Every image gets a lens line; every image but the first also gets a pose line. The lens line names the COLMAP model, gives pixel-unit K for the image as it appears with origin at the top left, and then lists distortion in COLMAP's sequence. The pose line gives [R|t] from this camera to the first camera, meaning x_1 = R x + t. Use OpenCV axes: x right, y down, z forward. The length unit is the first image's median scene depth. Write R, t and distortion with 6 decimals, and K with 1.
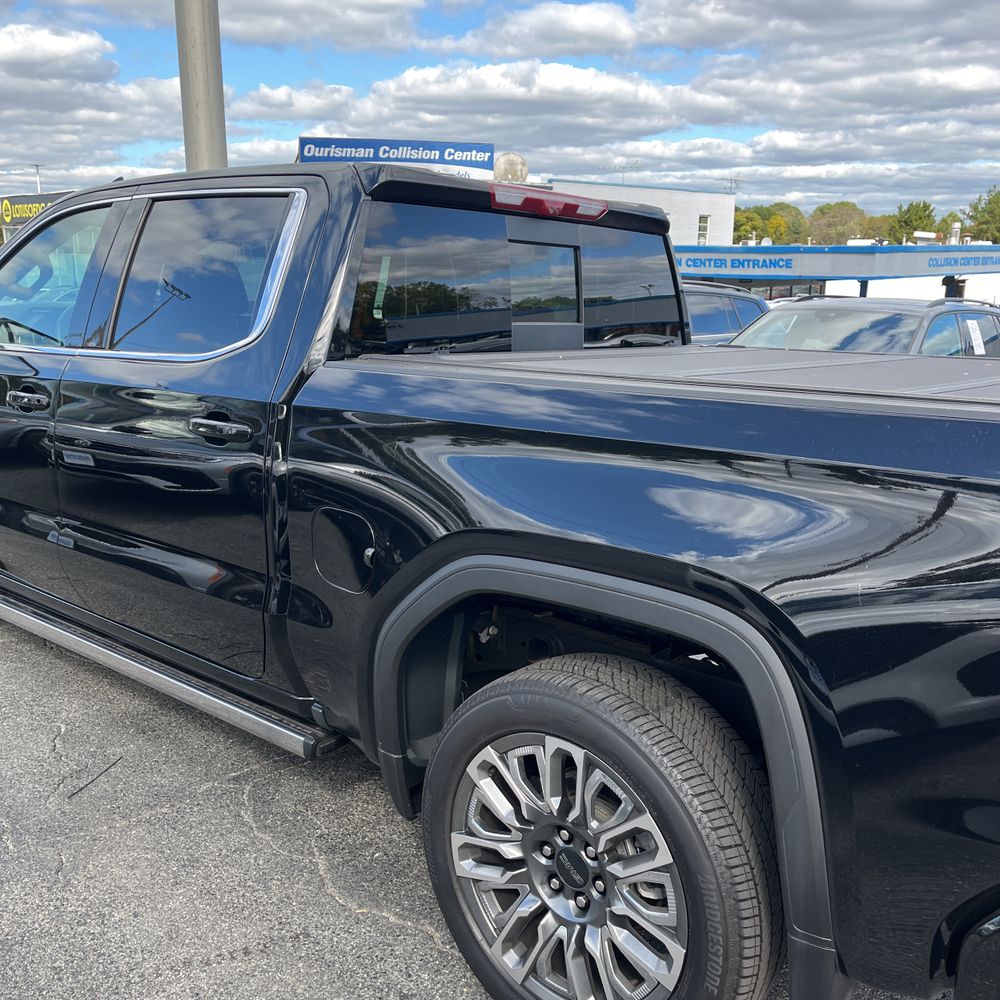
lens RADIAL K [[1013.3, 0, 502.5], [0, 1013.3, 503.3], [0, 0, 1]] dist [0.027176, 0.016577]
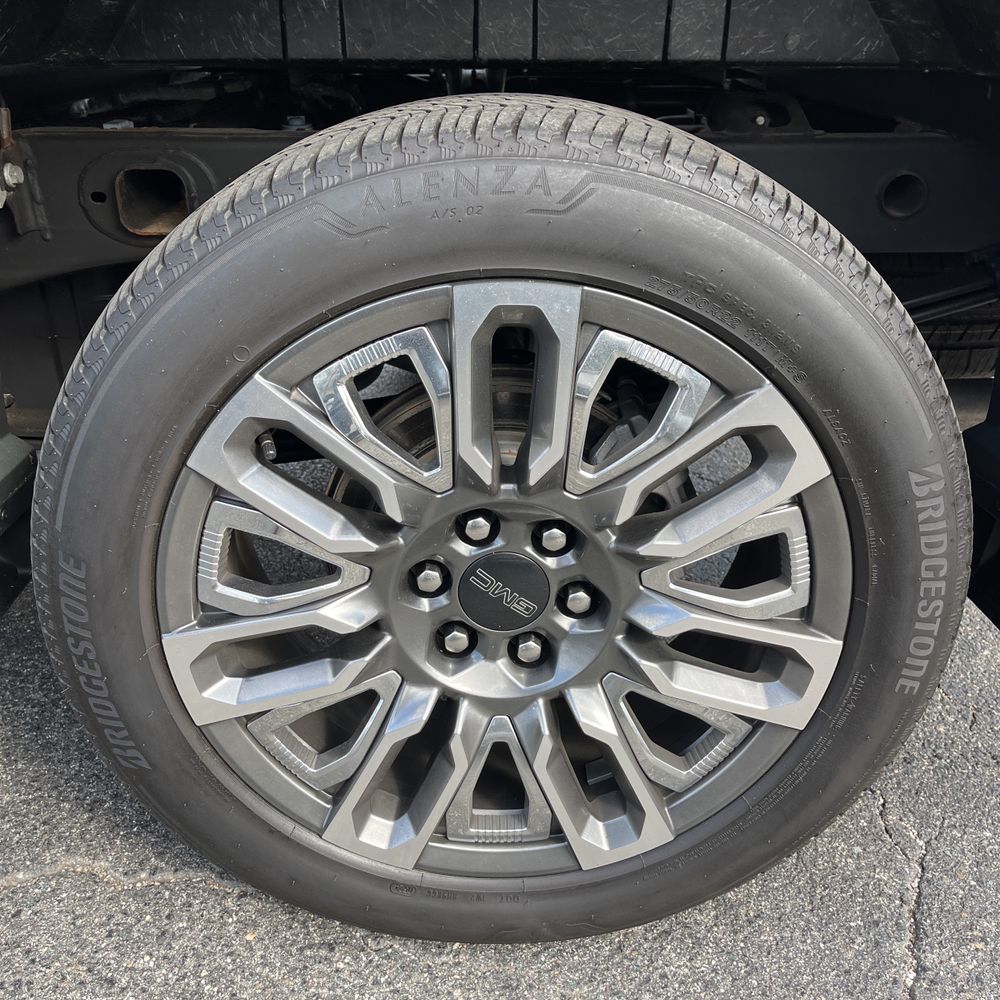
lens RADIAL K [[1012.2, 0, 496.9], [0, 1012.2, 502.5], [0, 0, 1]] dist [0.087979, -0.117270]
pose [[0.745292, -0.305954, 0.592395, -0.116878], [0.138871, 0.940245, 0.310894, 0.116994], [-0.652115, -0.149441, 0.743245, 0.431814]]
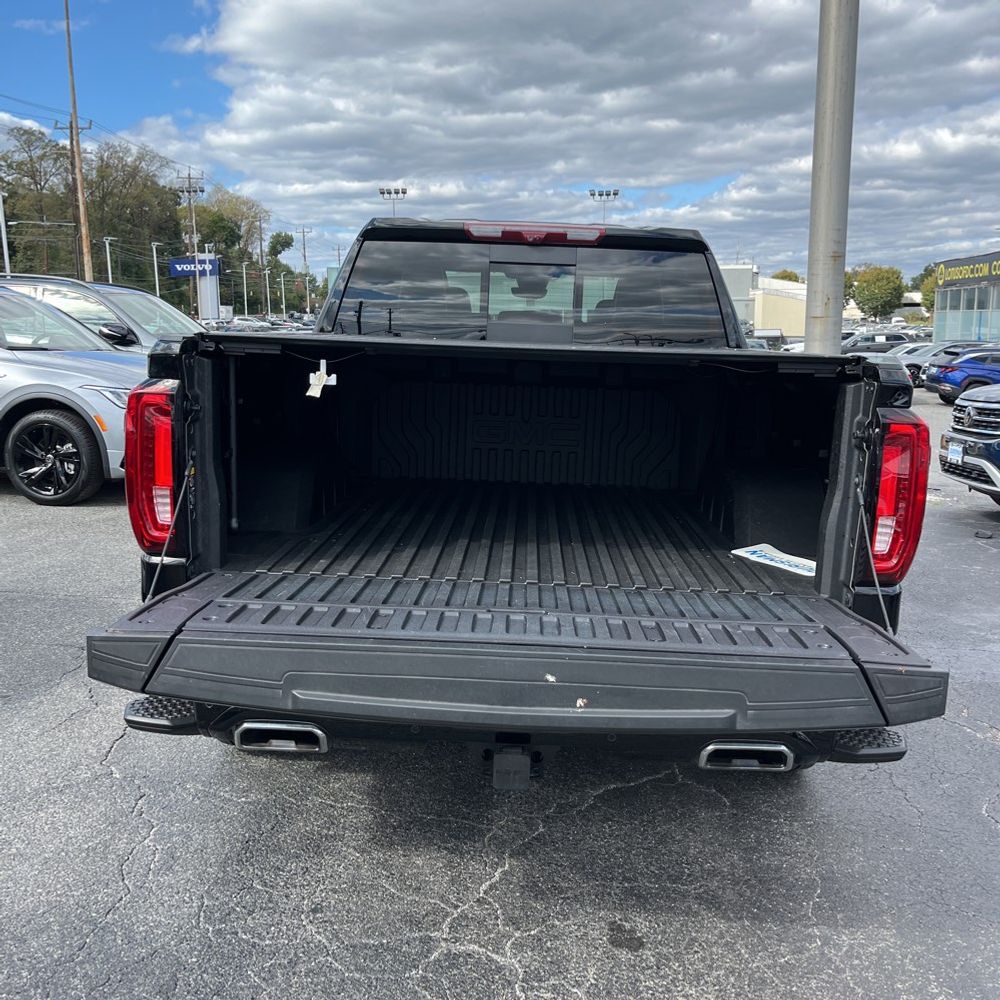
lens RADIAL K [[1010.8, 0, 501.7], [0, 1010.8, 498.9], [0, 0, 1]] dist [0.026511, -0.000815]
pose [[0.632517, 0.124669, -0.764448, 1.046639], [-0.172335, 0.984874, 0.018024, 0.034564], [0.755131, 0.120340, 0.644434, 0.132562]]
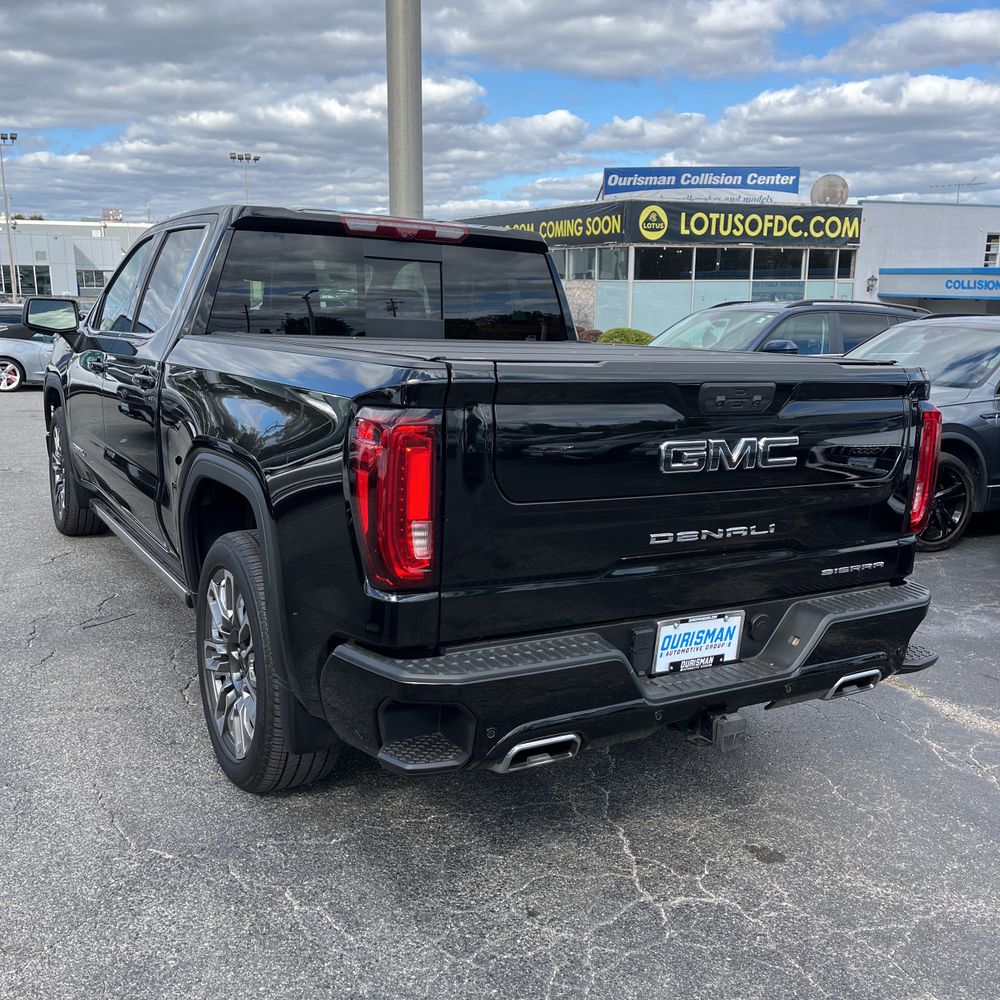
lens RADIAL K [[1021.4, 0, 495.7], [0, 1021.4, 501.1], [0, 0, 1]] dist [0.027513, -0.005106]
pose [[0.944818, 0.068131, -0.320433, 0.595959], [-0.077073, 0.996908, -0.015289, 0.074988], [0.318401, 0.039142, 0.947148, -0.235642]]
